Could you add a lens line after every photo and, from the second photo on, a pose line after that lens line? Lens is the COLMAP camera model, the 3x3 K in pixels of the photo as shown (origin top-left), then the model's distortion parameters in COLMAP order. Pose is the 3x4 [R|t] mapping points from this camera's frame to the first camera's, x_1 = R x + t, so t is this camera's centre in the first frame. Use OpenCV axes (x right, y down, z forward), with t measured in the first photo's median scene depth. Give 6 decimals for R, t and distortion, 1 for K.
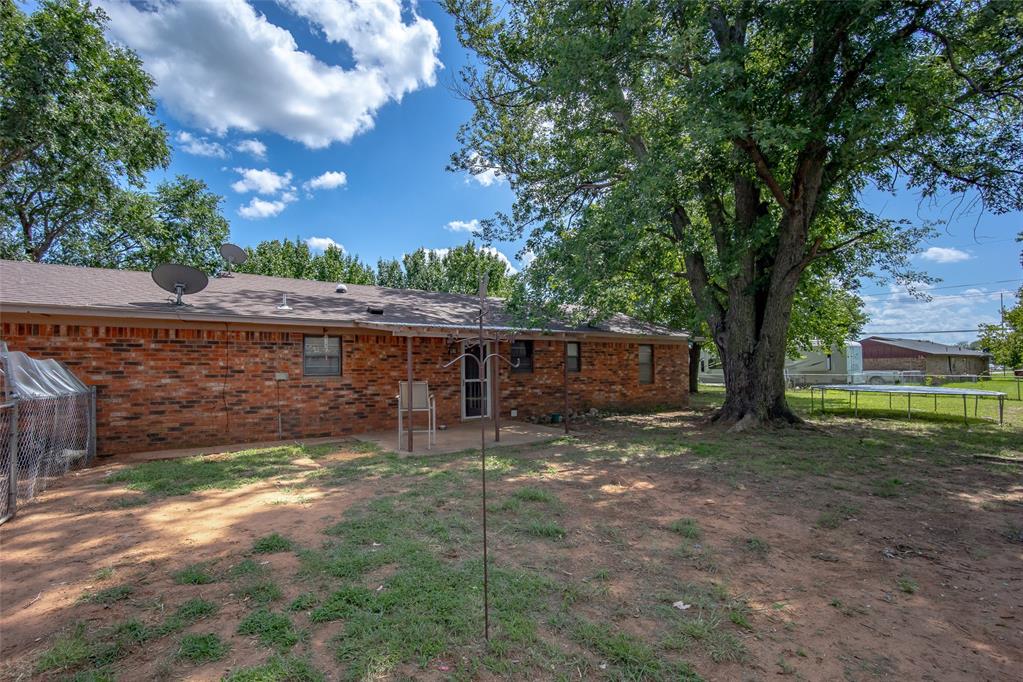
lens RADIAL K [[463.1, 0, 512.8], [0, 463.1, 356.4], [0, 0, 1]] dist [-0.004012, 0.000039]
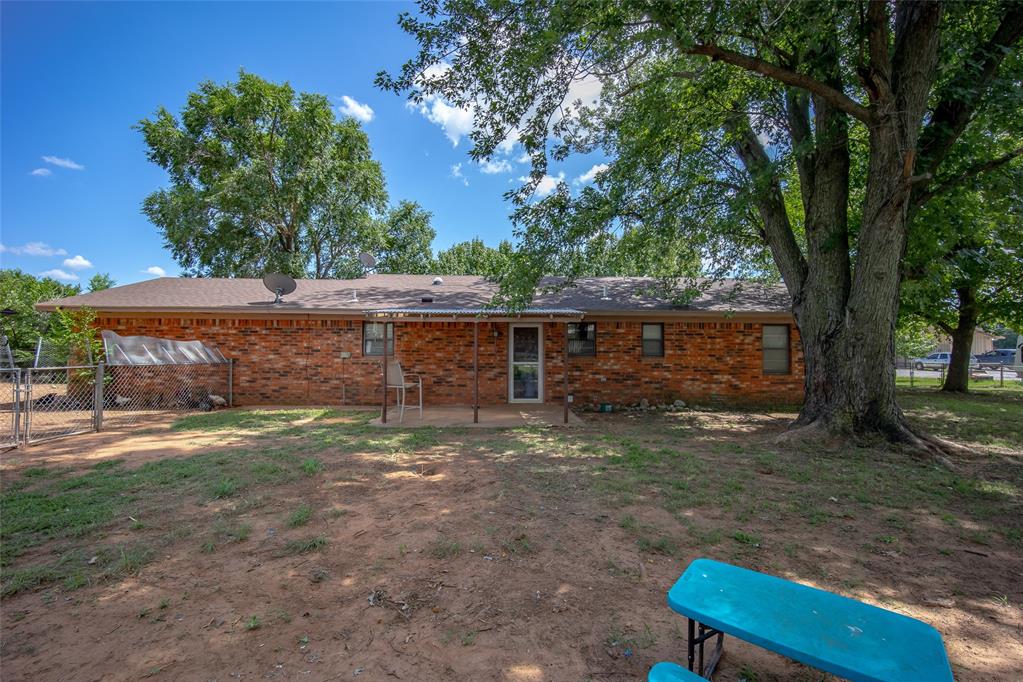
lens RADIAL K [[463.1, 0, 511.6], [0, 463.1, 341.0], [0, 0, 1]] dist [-0.004012, 0.000039]
pose [[0.841359, 0.001897, -0.540474, 0.515911], [-0.000297, 0.999995, 0.003048, 0.000655], [0.540477, -0.002404, 0.841355, 0.163591]]
